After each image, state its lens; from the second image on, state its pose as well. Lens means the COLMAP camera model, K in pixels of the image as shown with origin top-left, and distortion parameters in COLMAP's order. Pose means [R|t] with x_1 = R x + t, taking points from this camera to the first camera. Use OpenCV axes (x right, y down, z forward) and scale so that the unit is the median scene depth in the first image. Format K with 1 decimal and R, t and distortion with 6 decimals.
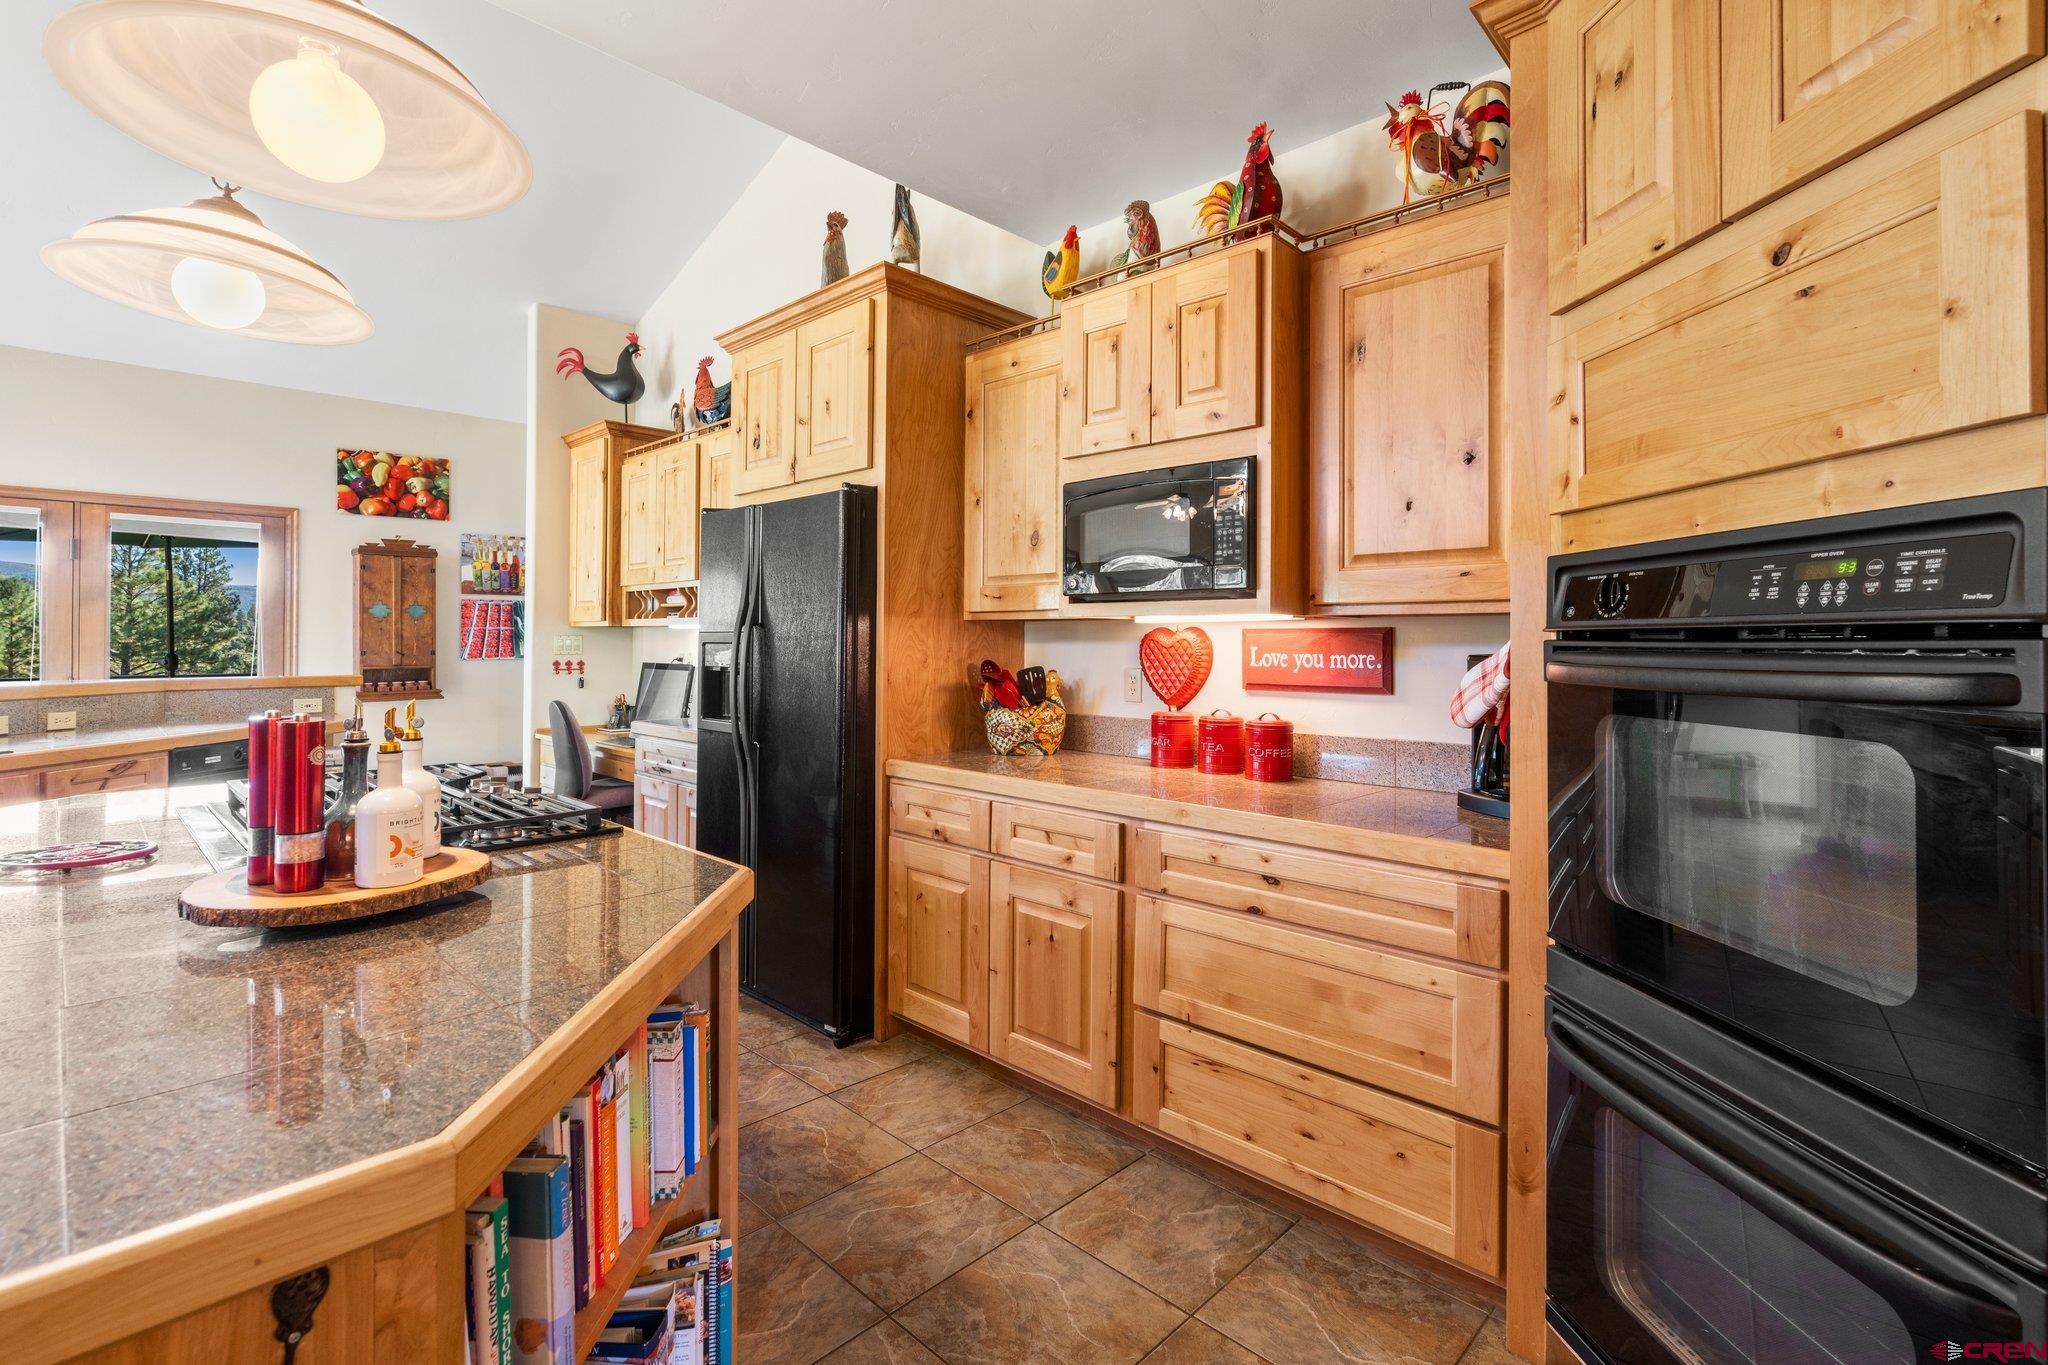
lens RADIAL K [[930.7, 0, 1011.7], [0, 930.7, 634.5], [0, 0, 1]] dist [-0.010475, 0.002580]
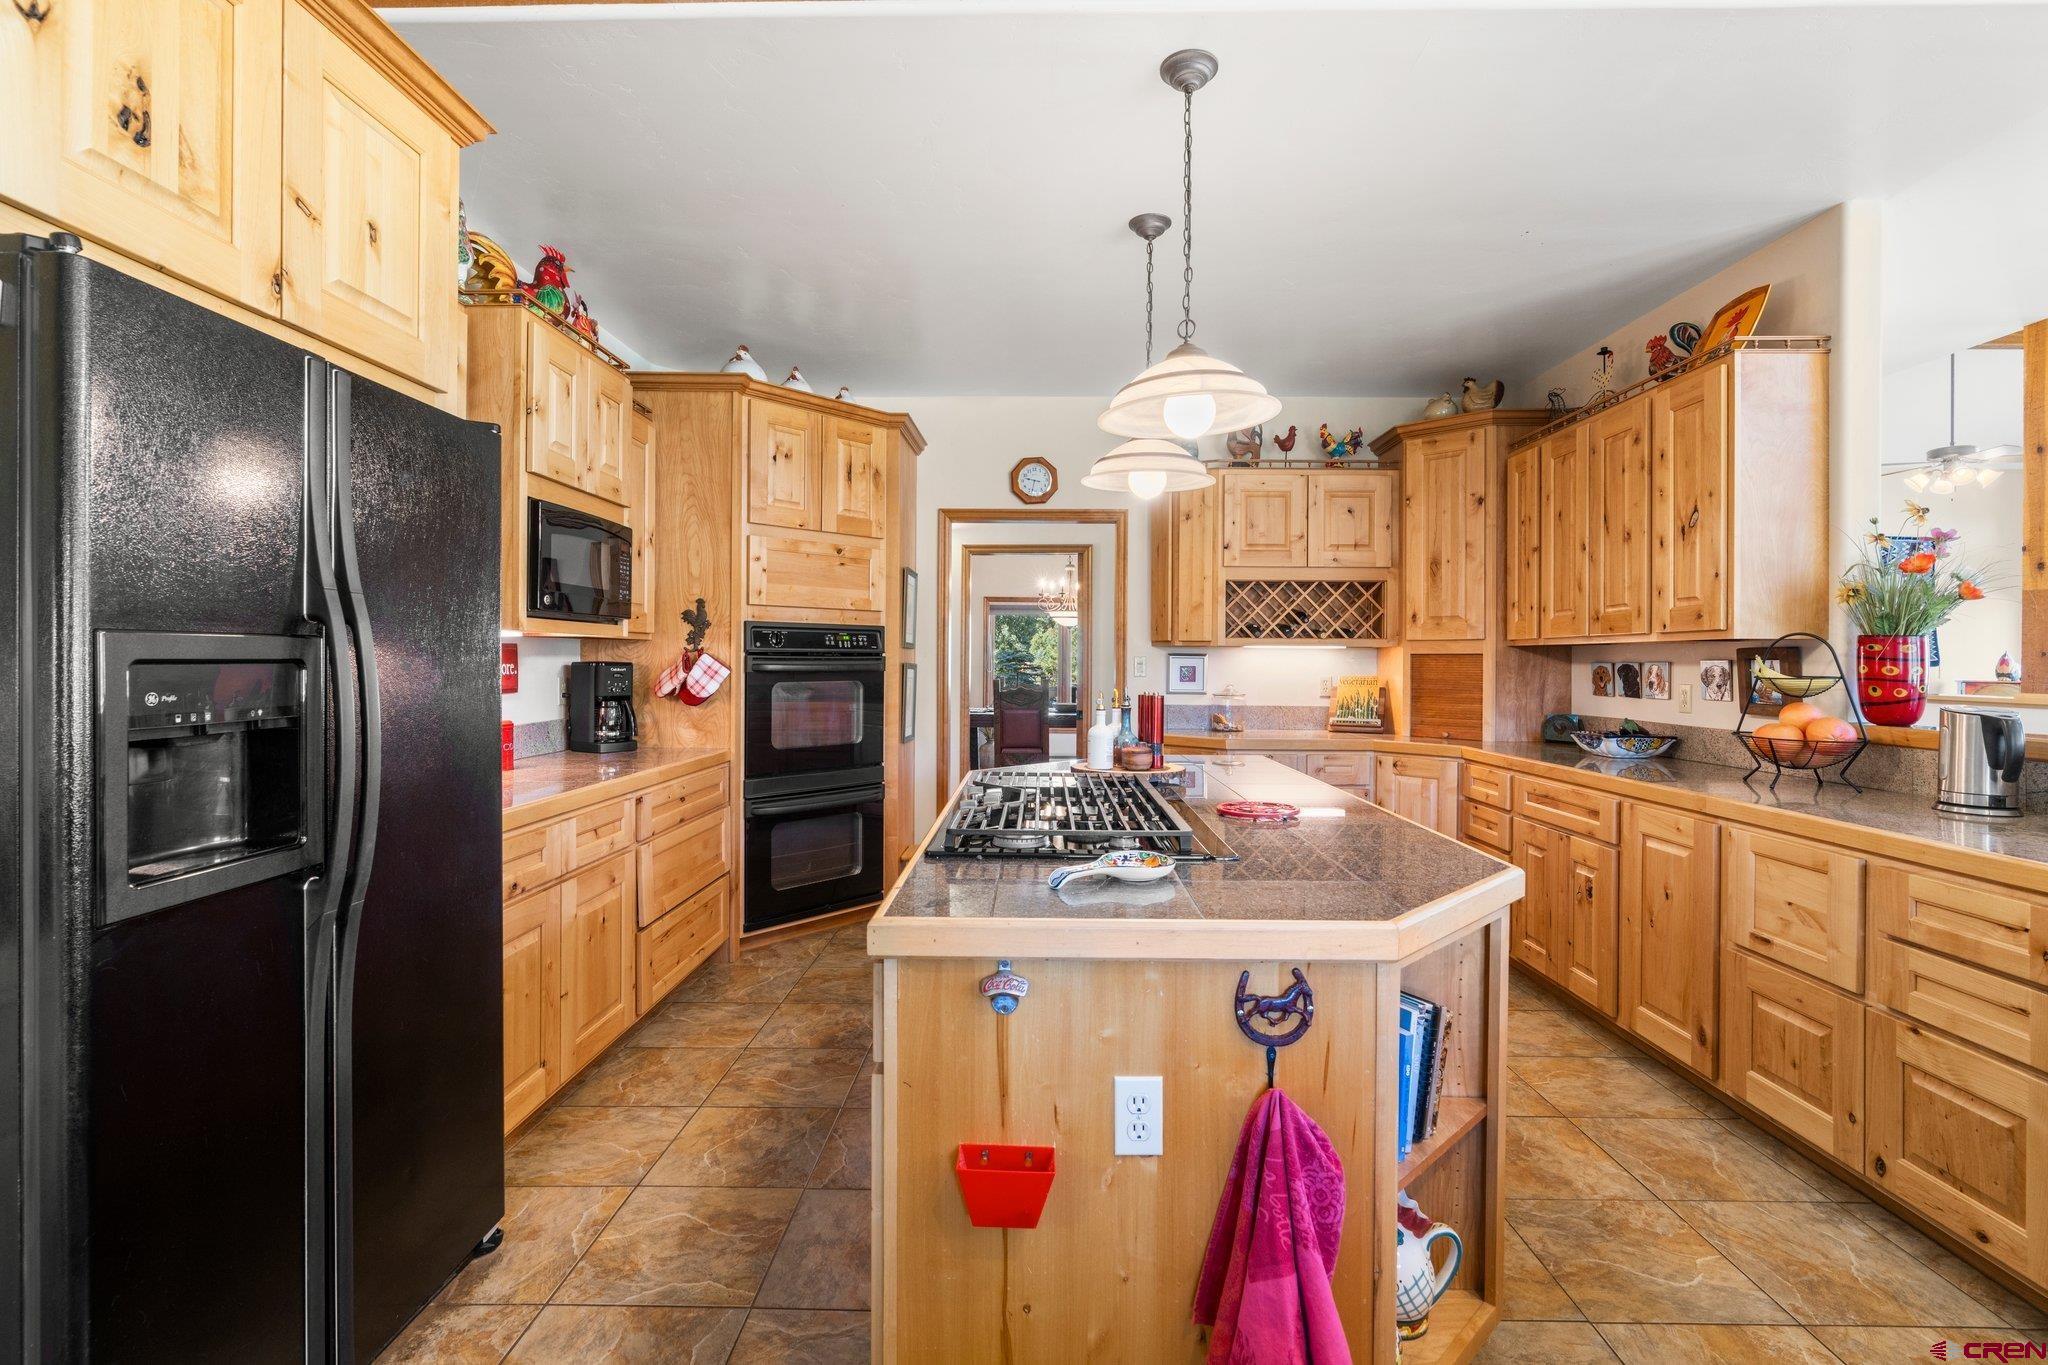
lens RADIAL K [[930.7, 0, 1025.6], [0, 930.7, 669.3], [0, 0, 1]] dist [-0.010475, 0.002580]
pose [[-0.682768, -0.014660, 0.730488, -1.263908], [-0.012608, 0.999886, 0.008282, 0.010704], [-0.730526, -0.003556, -0.682875, 1.577317]]
